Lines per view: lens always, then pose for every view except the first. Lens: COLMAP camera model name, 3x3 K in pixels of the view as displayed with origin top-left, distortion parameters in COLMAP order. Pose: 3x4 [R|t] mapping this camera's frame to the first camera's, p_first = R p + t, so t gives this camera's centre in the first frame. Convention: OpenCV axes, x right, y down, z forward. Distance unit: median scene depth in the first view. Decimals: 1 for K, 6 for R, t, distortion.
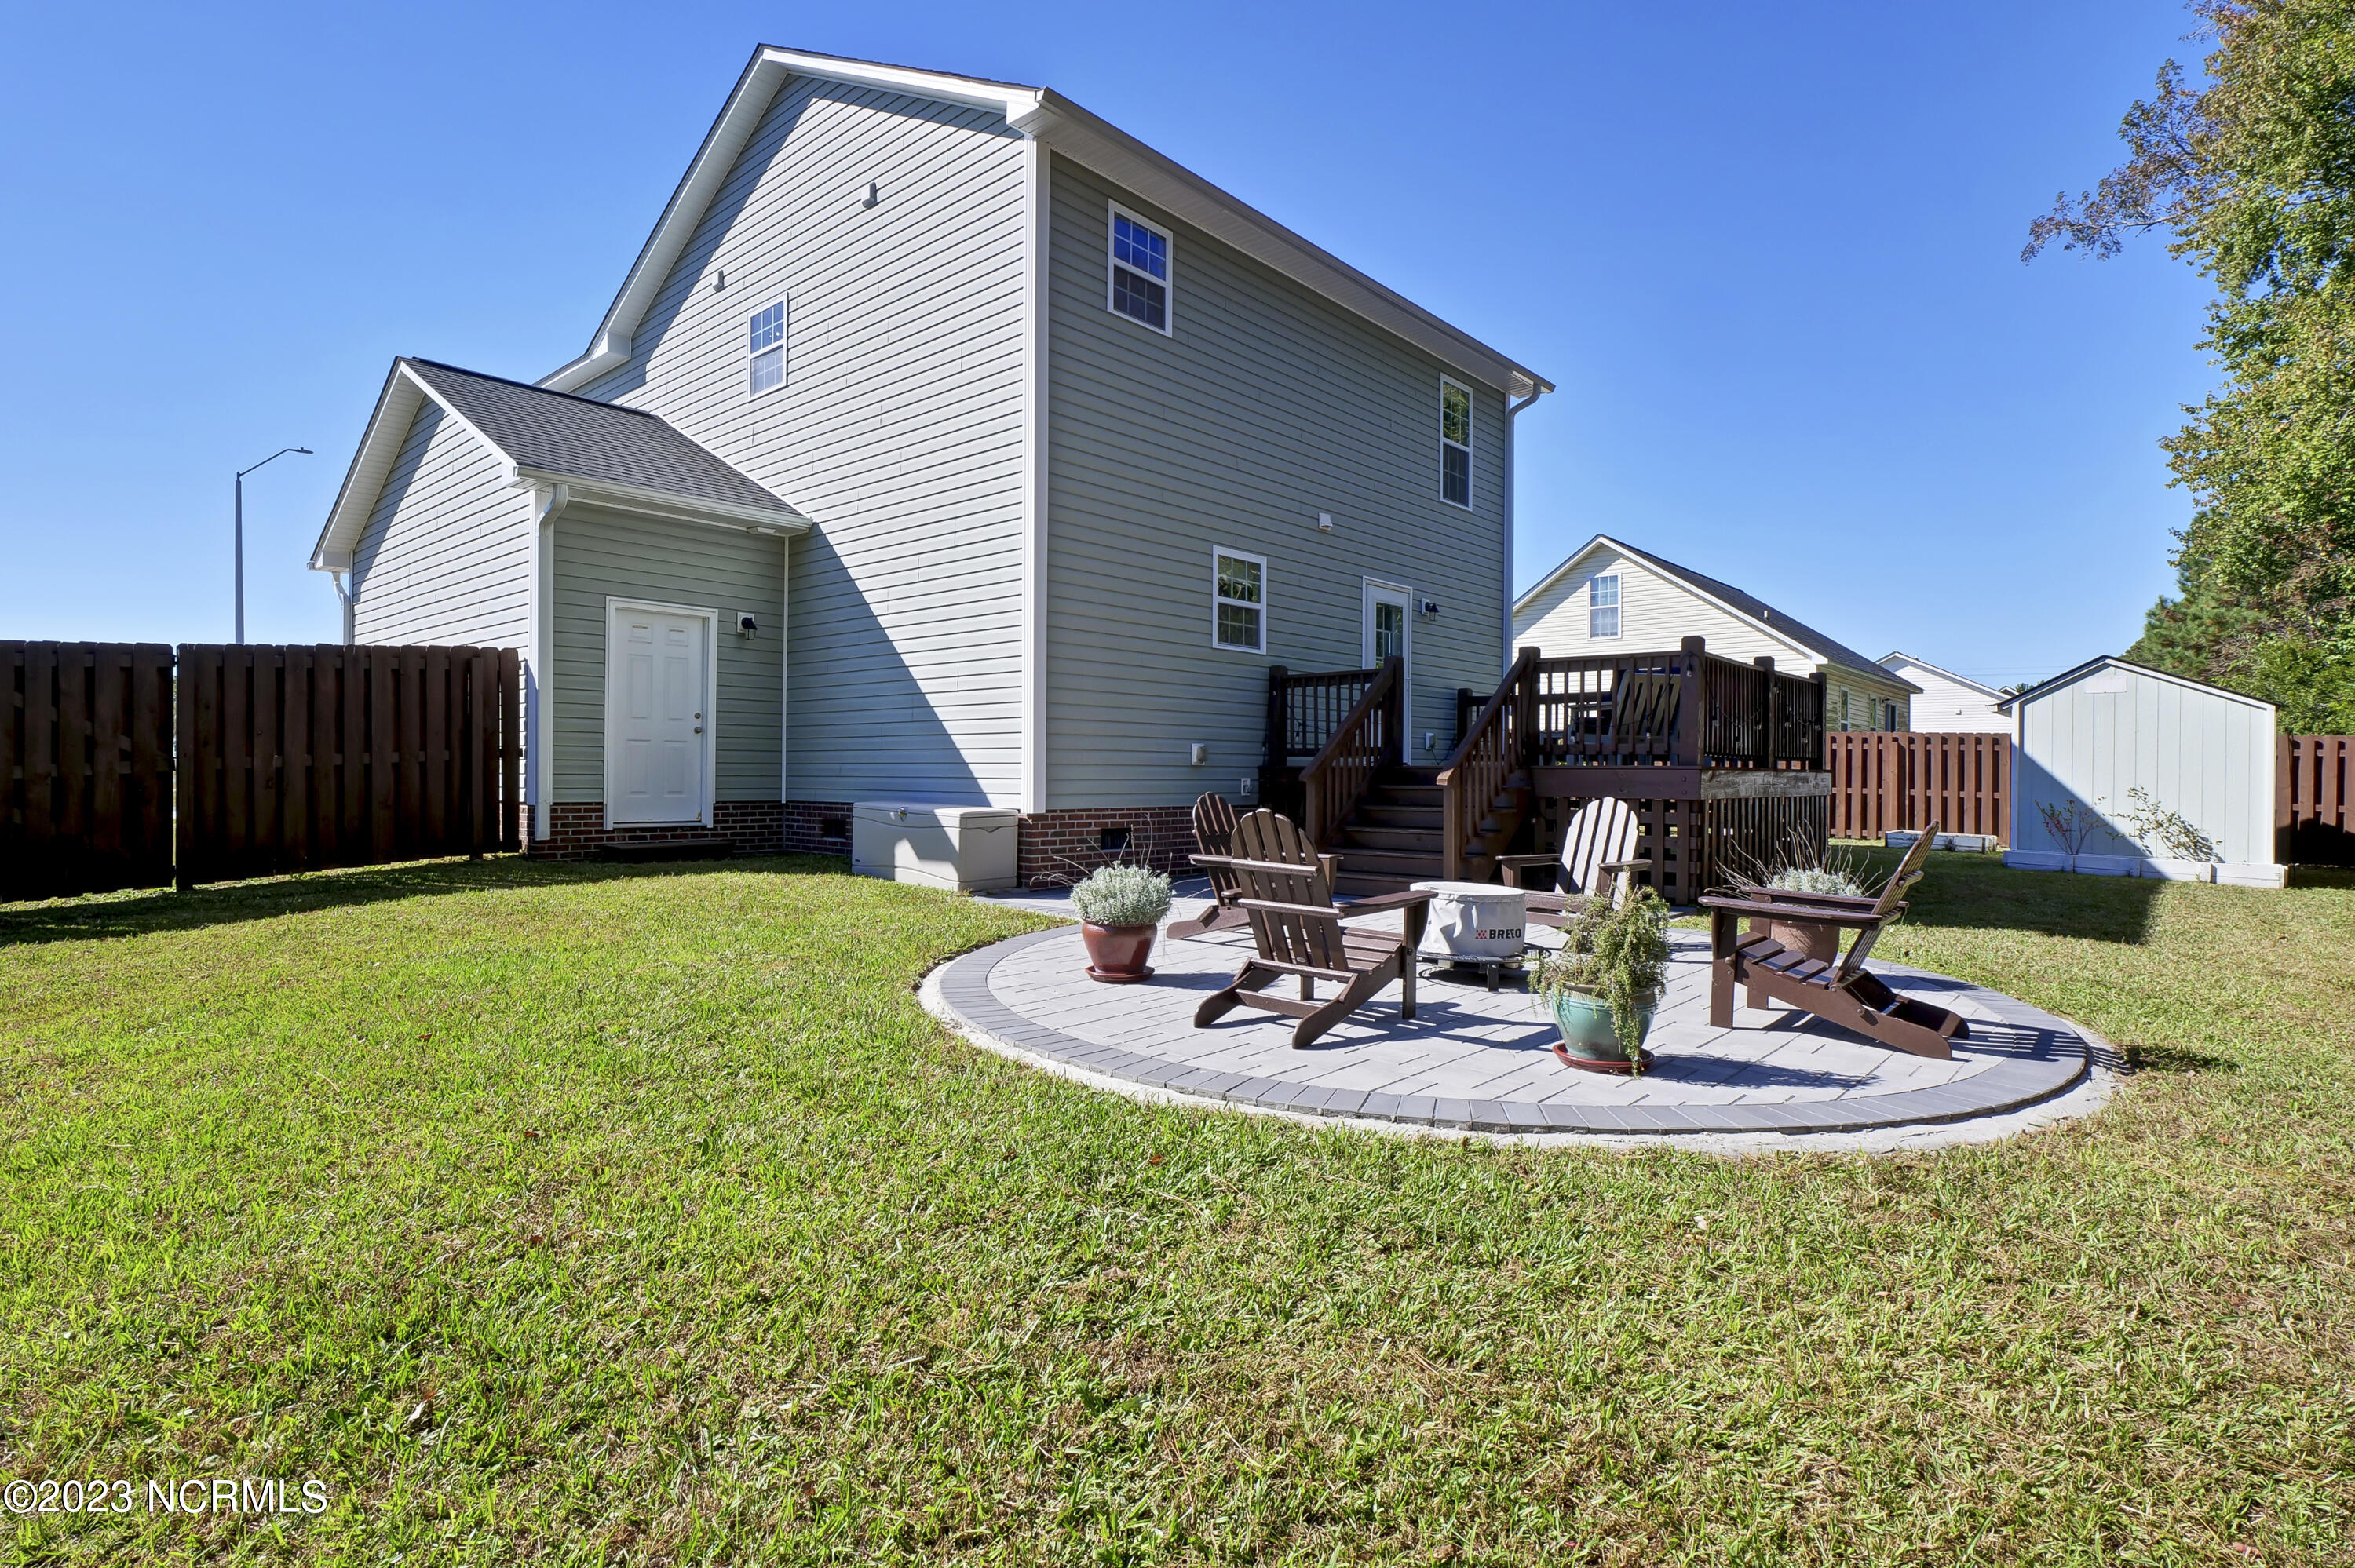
lens RADIAL K [[1182.4, 0, 1164.4], [0, 1182.4, 774.1], [0, 0, 1]] dist [-0.013067, -0.001231]
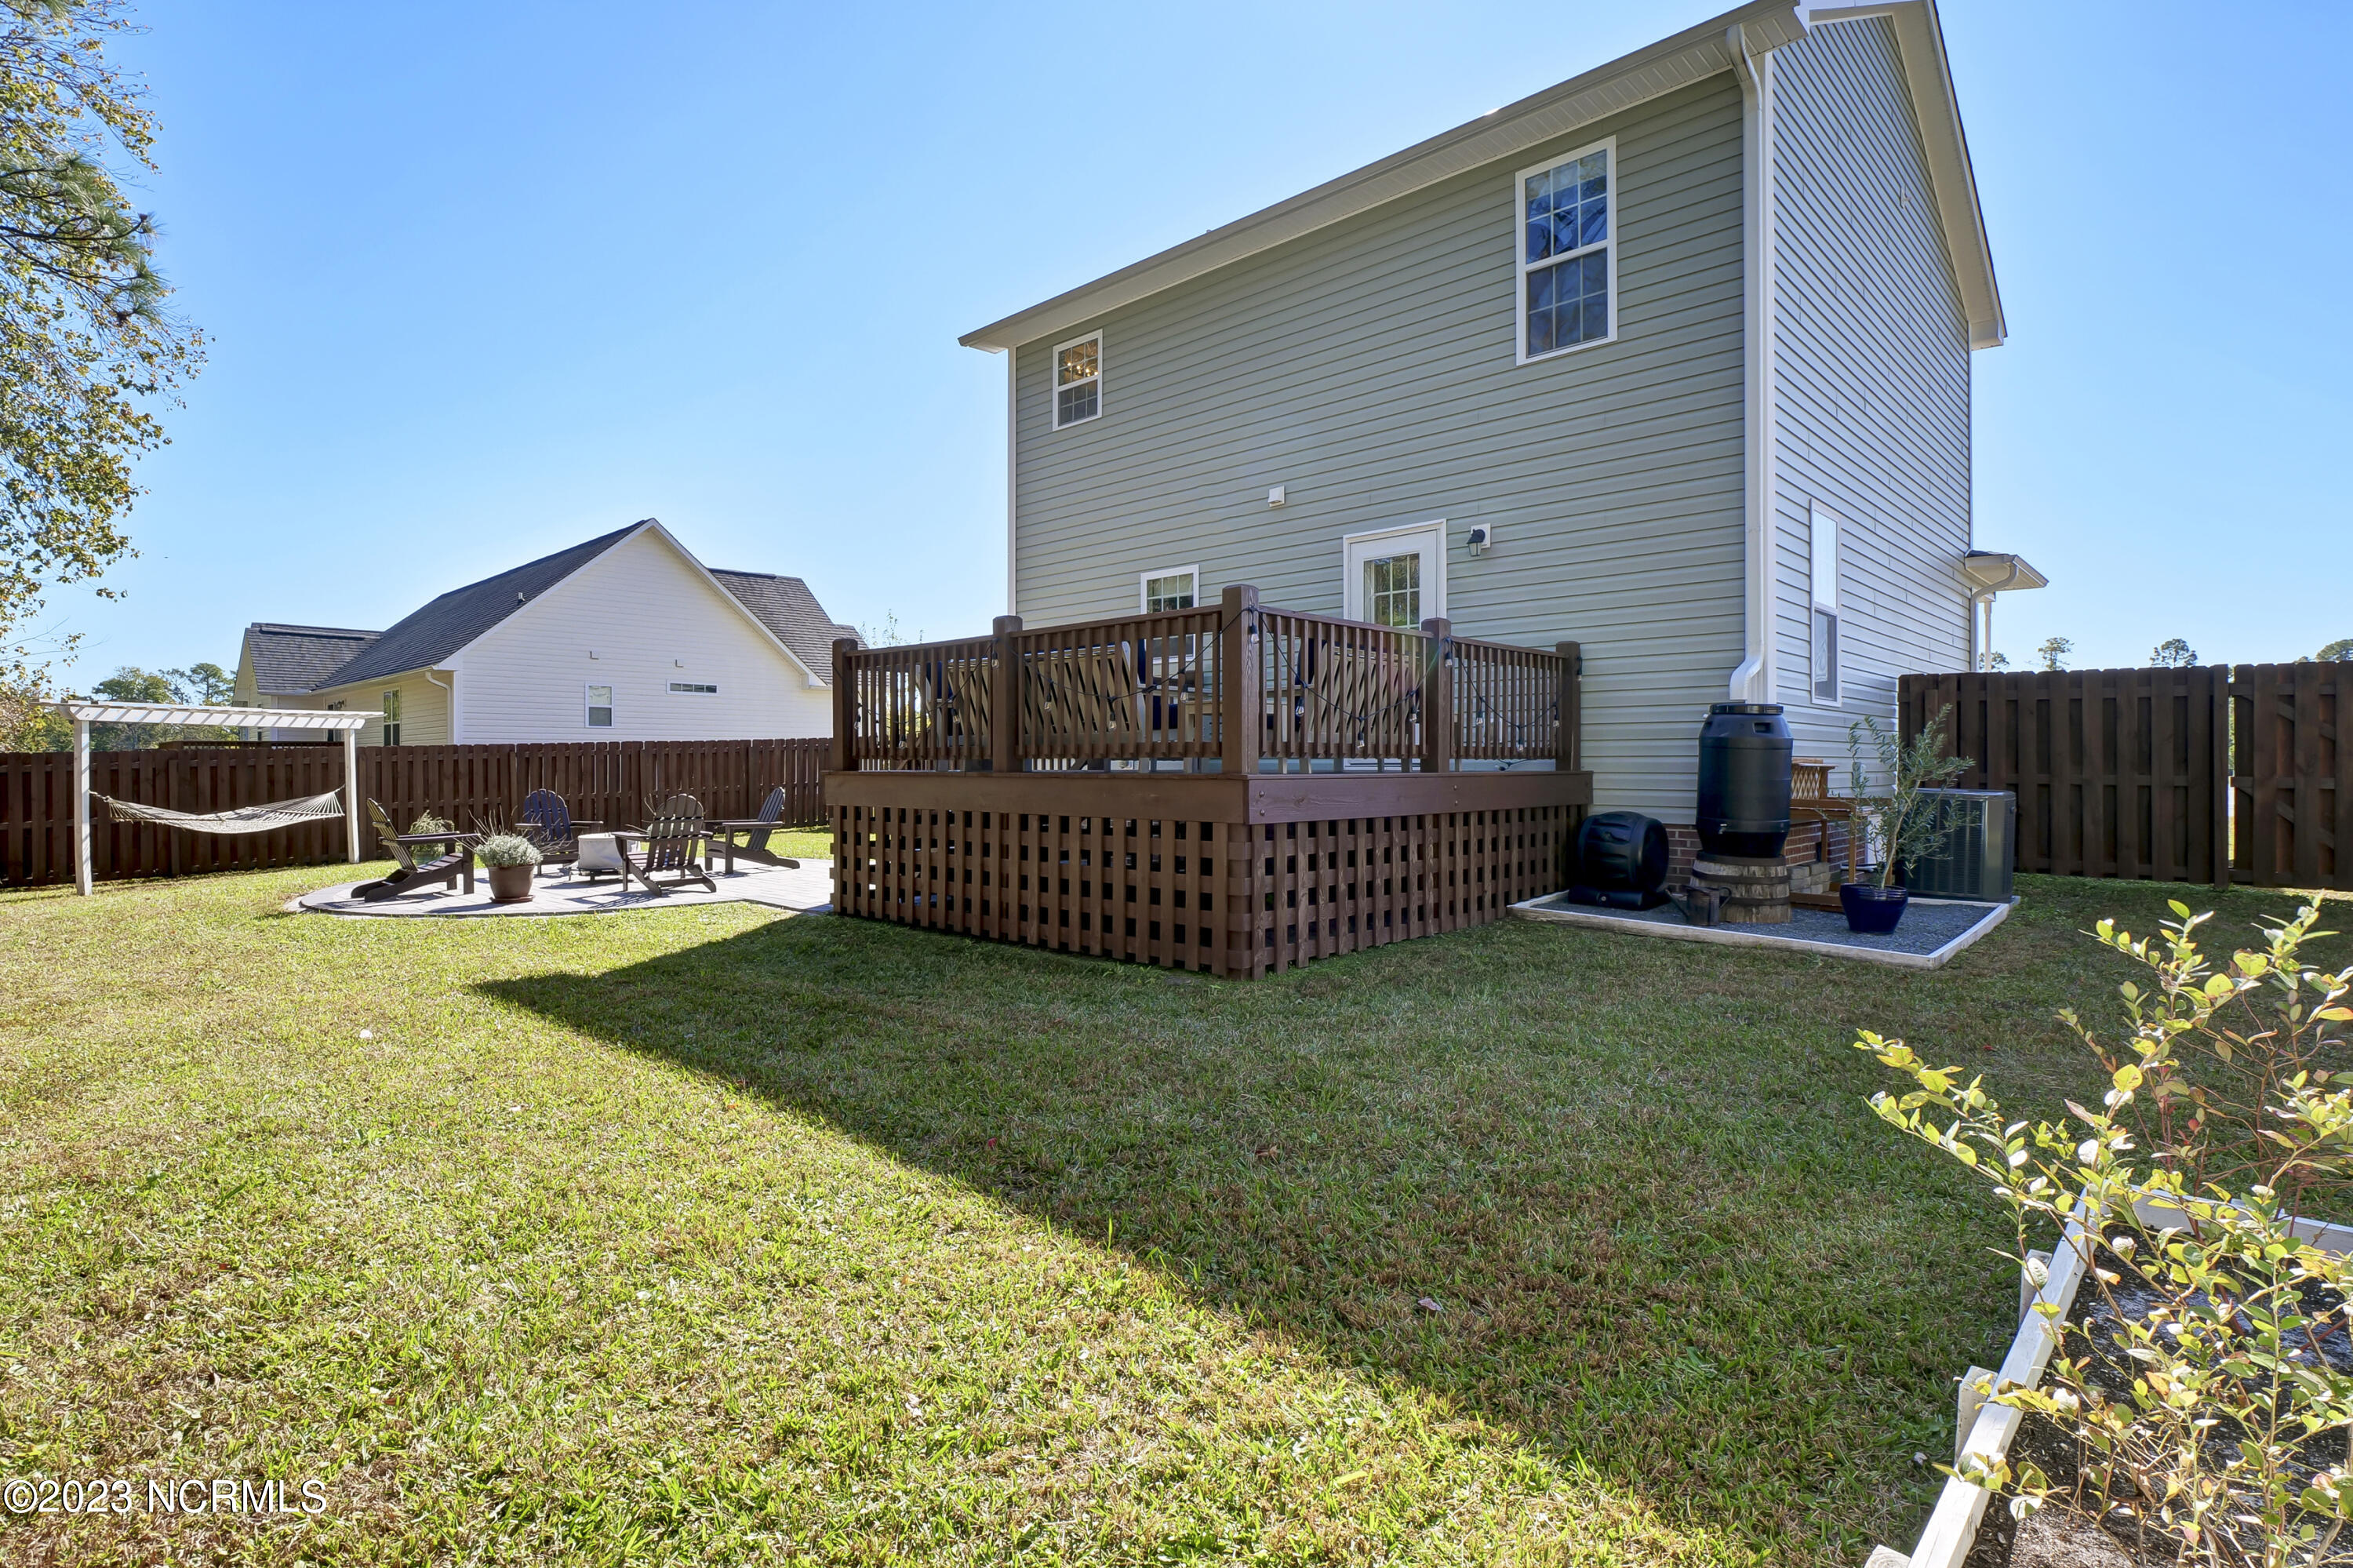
lens RADIAL K [[1181.6, 0, 1163.4], [0, 1181.6, 774.1], [0, 0, 1]] dist [-0.013067, -0.001231]
pose [[-0.035475, 0.005566, -0.999355, 1.164699], [0.009800, 0.999938, 0.005221, -0.008107], [0.999323, -0.009609, -0.035527, 1.056056]]
